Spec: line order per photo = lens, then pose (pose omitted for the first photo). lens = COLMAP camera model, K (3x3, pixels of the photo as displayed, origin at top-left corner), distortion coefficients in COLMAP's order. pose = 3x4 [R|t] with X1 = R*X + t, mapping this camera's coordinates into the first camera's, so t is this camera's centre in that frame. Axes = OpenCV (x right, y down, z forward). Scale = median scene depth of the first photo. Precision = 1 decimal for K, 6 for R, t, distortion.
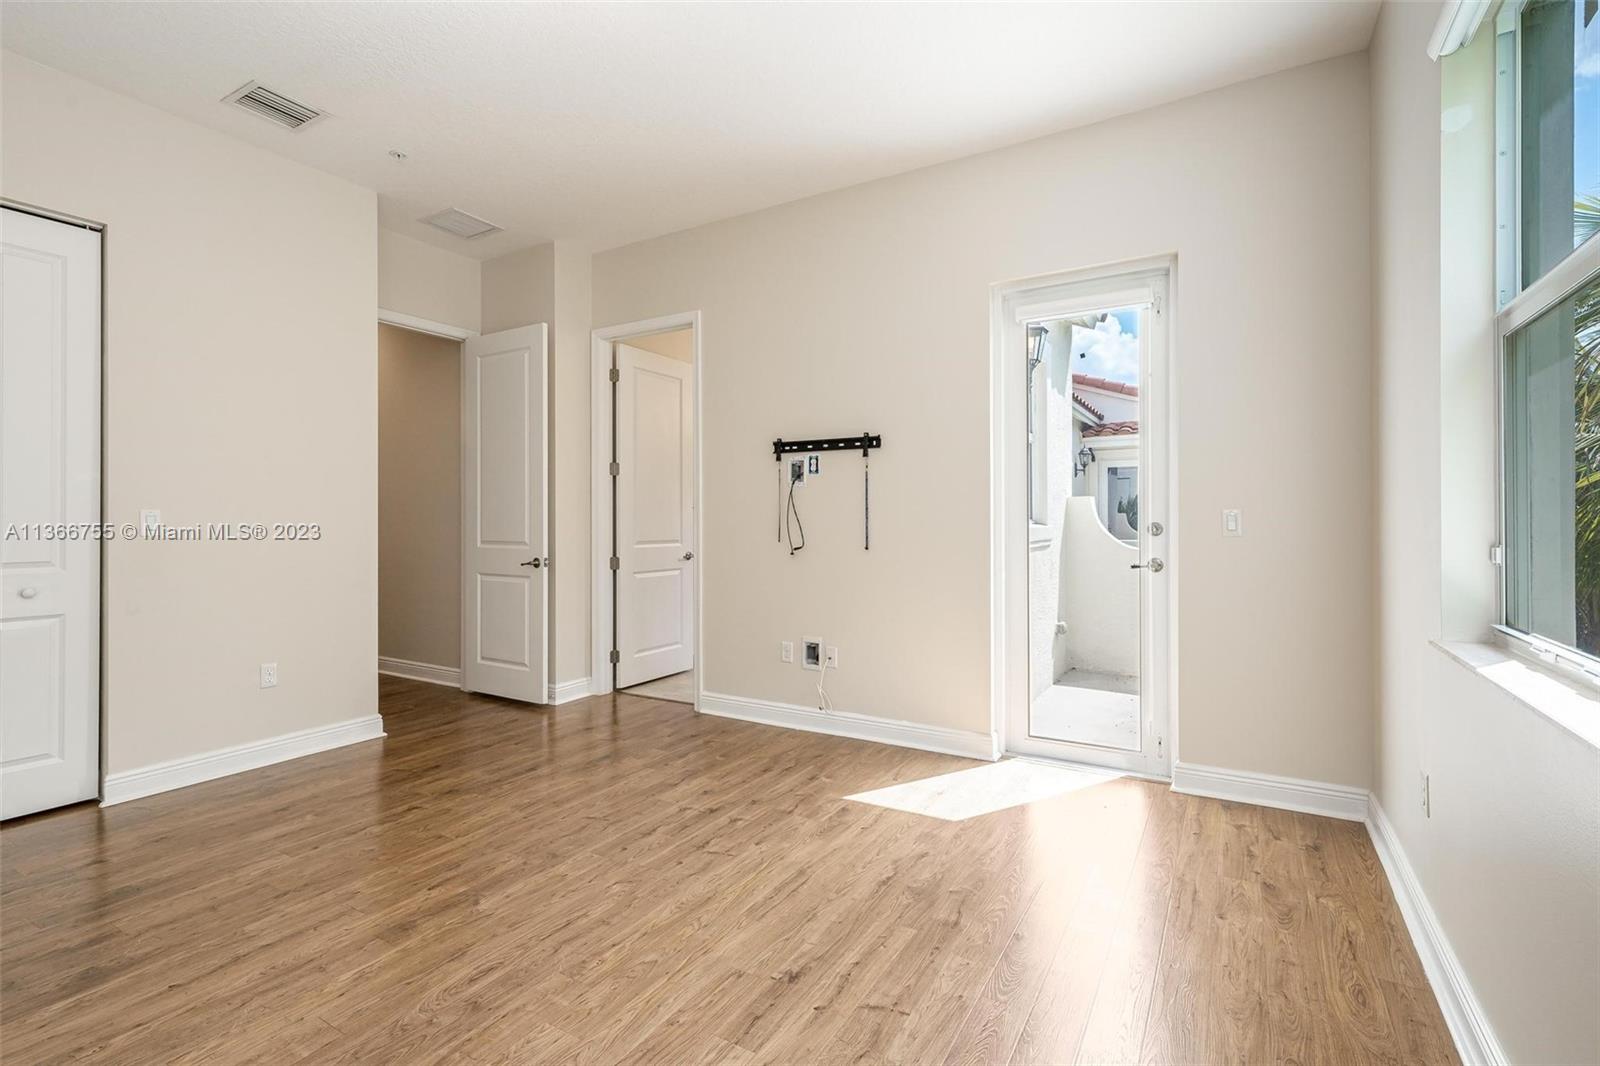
lens RADIAL K [[730.7, 0, 804.4], [0, 730.7, 533.9], [0, 0, 1]] dist [0.001737, -0.000436]
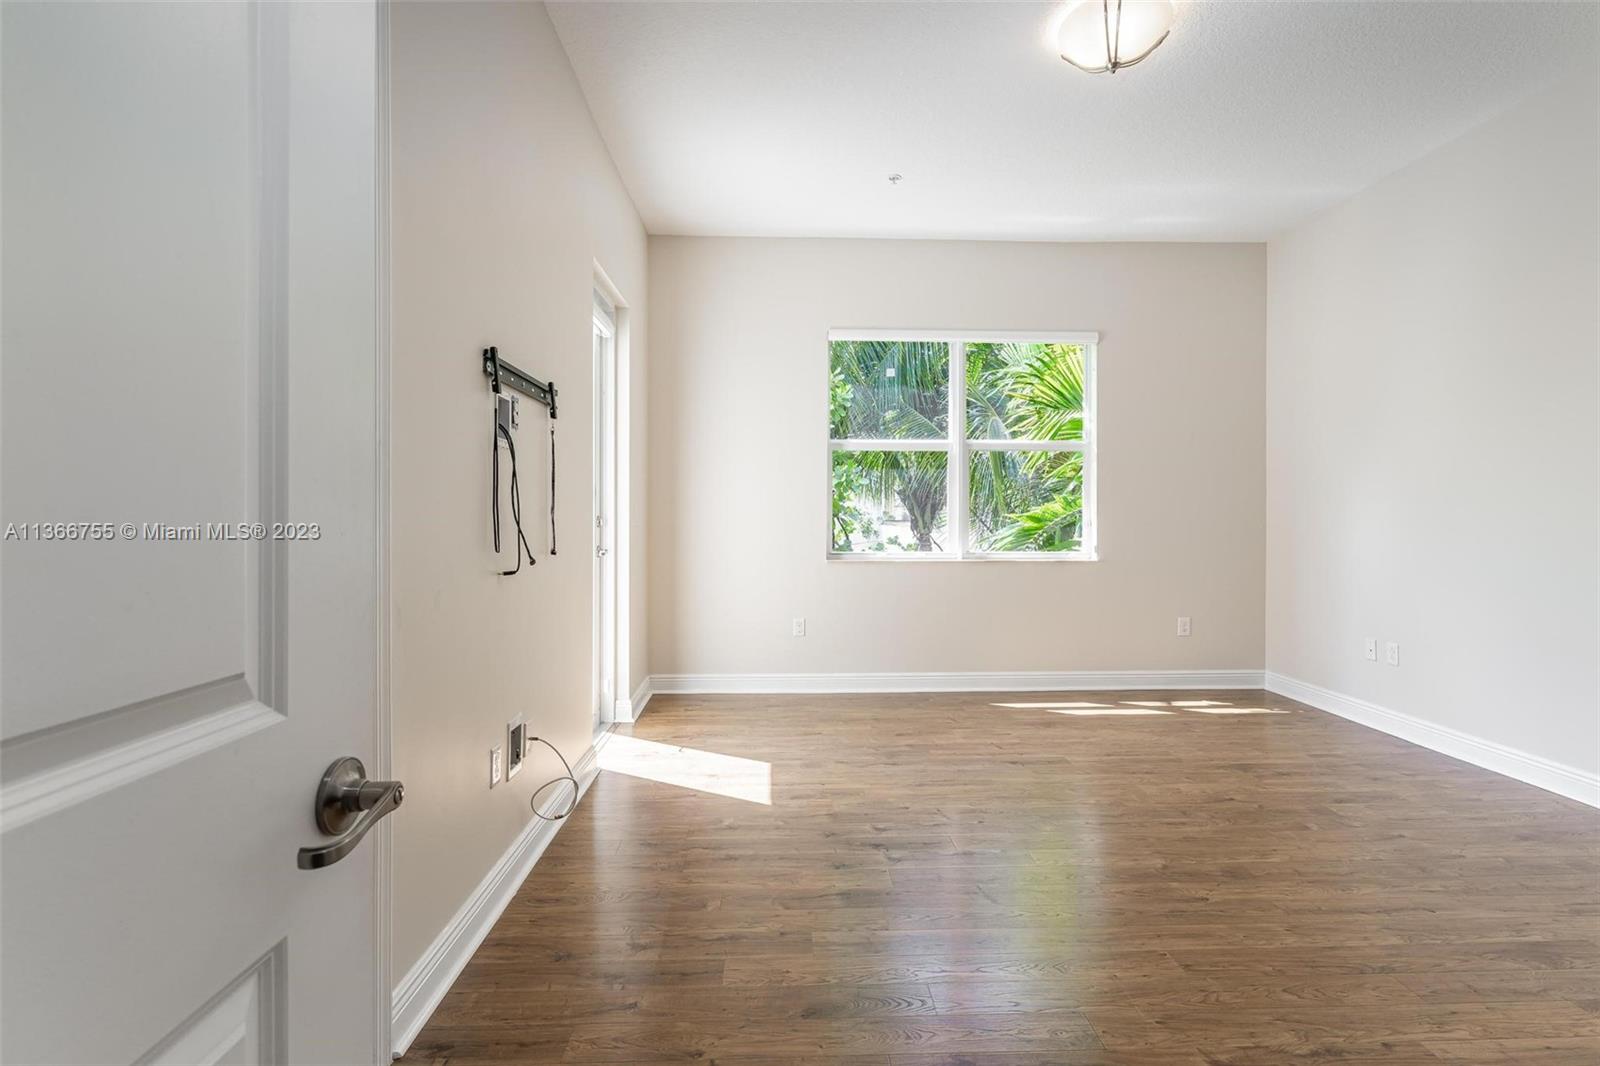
lens RADIAL K [[730.7, 0, 804.4], [0, 730.7, 533.9], [0, 0, 1]] dist [0.001737, -0.000436]
pose [[-0.535482, -0.020160, 0.844306, -0.934068], [0.013084, 0.999397, 0.032161, -0.028035], [-0.844445, 0.028268, -0.534895, 1.764086]]
